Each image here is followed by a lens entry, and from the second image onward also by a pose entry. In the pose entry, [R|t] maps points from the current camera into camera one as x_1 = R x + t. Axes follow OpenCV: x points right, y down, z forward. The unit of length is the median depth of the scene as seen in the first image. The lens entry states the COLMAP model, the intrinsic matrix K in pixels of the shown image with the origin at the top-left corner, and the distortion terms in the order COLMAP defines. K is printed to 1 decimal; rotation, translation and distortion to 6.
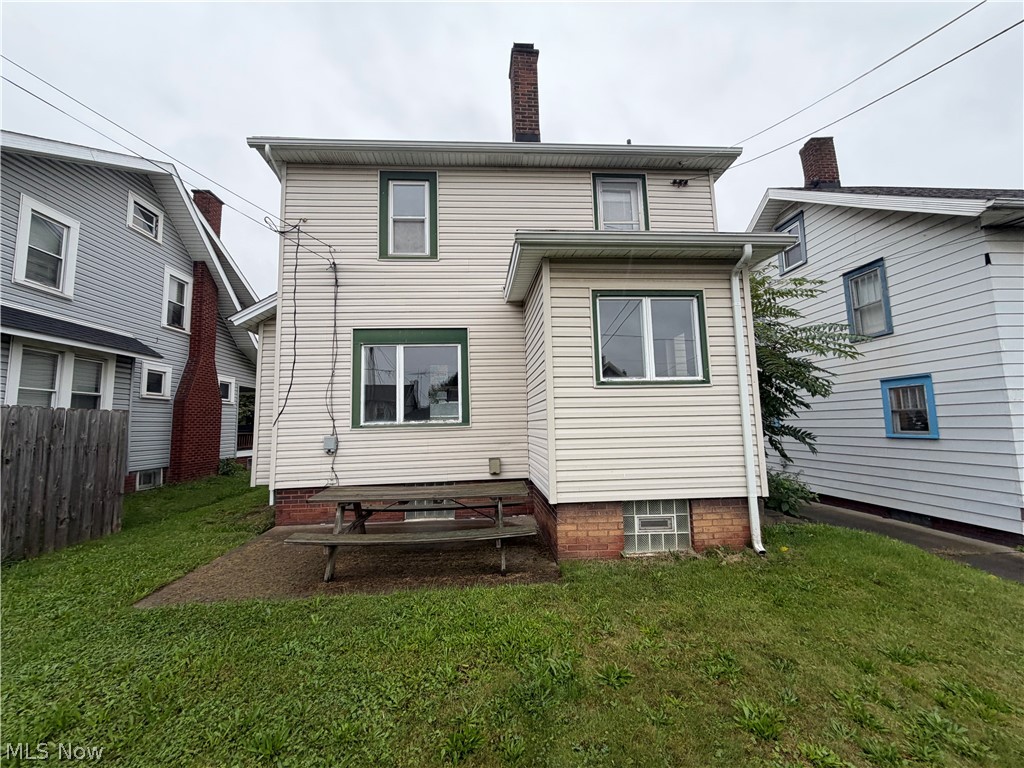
lens RADIAL K [[408.2, 0, 511.8], [0, 408.2, 384.9], [0, 0, 1]] dist [-0.002449, 0.003009]
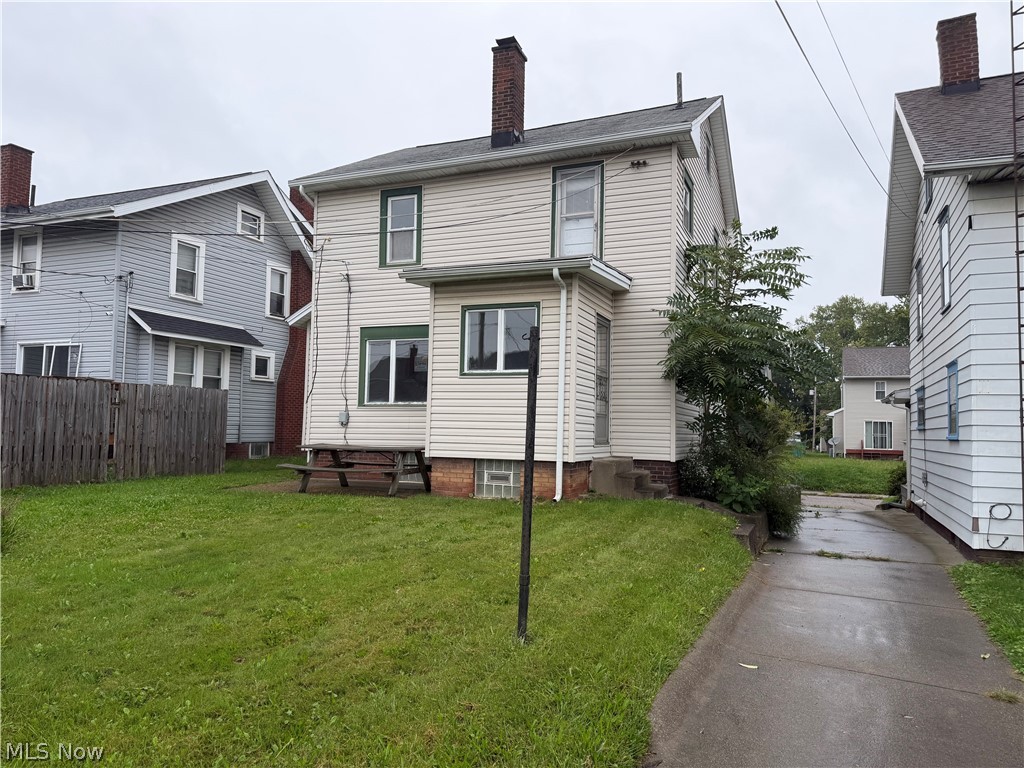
lens RADIAL K [[721.0, 0, 517.9], [0, 721.0, 390.3], [0, 0, 1]] dist [0.078014, -0.018202]
pose [[0.896054, 0.013629, -0.443736, 0.975574], [0.007153, 0.998956, 0.045125, -0.039109], [0.443888, -0.043608, 0.895021, -0.735742]]
